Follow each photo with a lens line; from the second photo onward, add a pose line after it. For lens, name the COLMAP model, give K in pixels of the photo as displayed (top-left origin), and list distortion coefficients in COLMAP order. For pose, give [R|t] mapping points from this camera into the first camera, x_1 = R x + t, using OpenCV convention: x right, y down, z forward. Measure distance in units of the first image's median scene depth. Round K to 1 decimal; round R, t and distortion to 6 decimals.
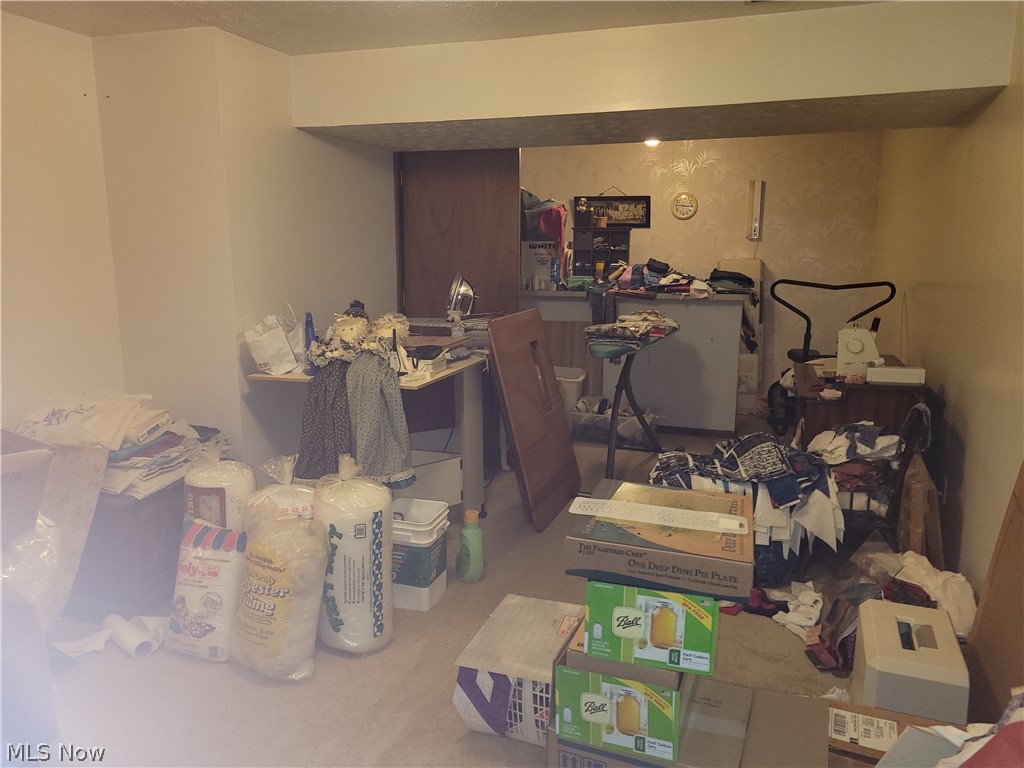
lens RADIAL K [[775.8, 0, 512.7], [0, 775.8, 379.1], [0, 0, 1]] dist [0.035559, -0.002296]
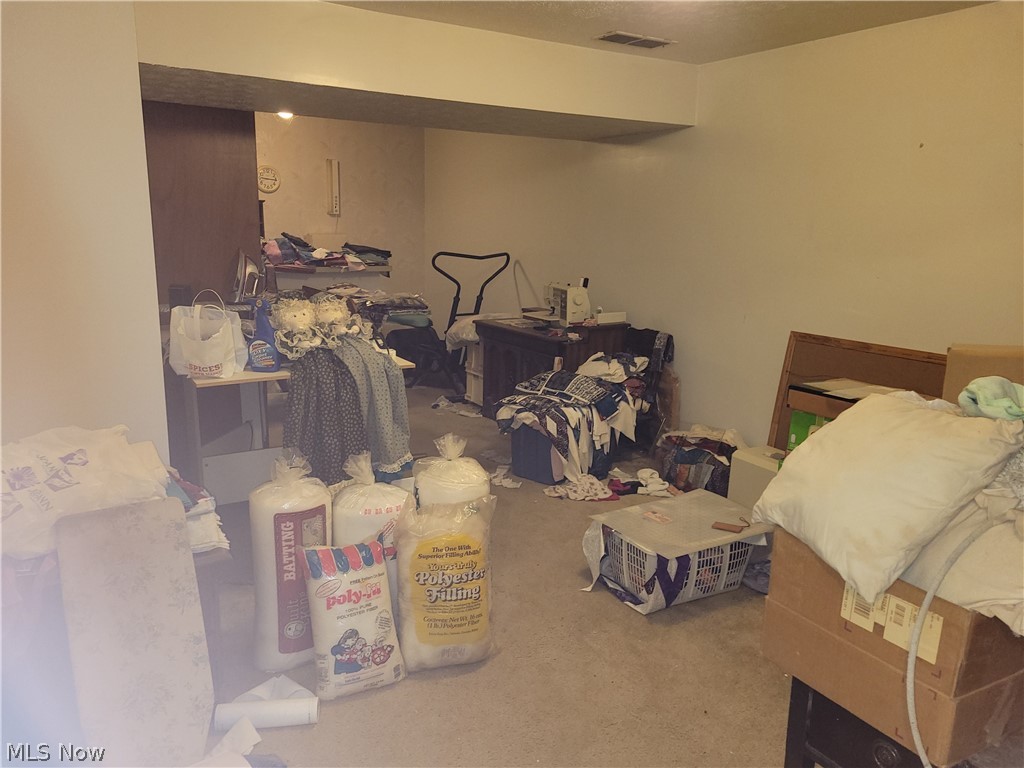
lens RADIAL K [[775.8, 0, 512.2], [0, 775.8, 389.6], [0, 0, 1]] dist [0.035559, -0.002296]
pose [[0.625681, -0.153228, 0.764882, -0.754038], [0.116319, 0.987883, 0.102751, -0.043125], [-0.771358, 0.024681, 0.635922, 0.248015]]
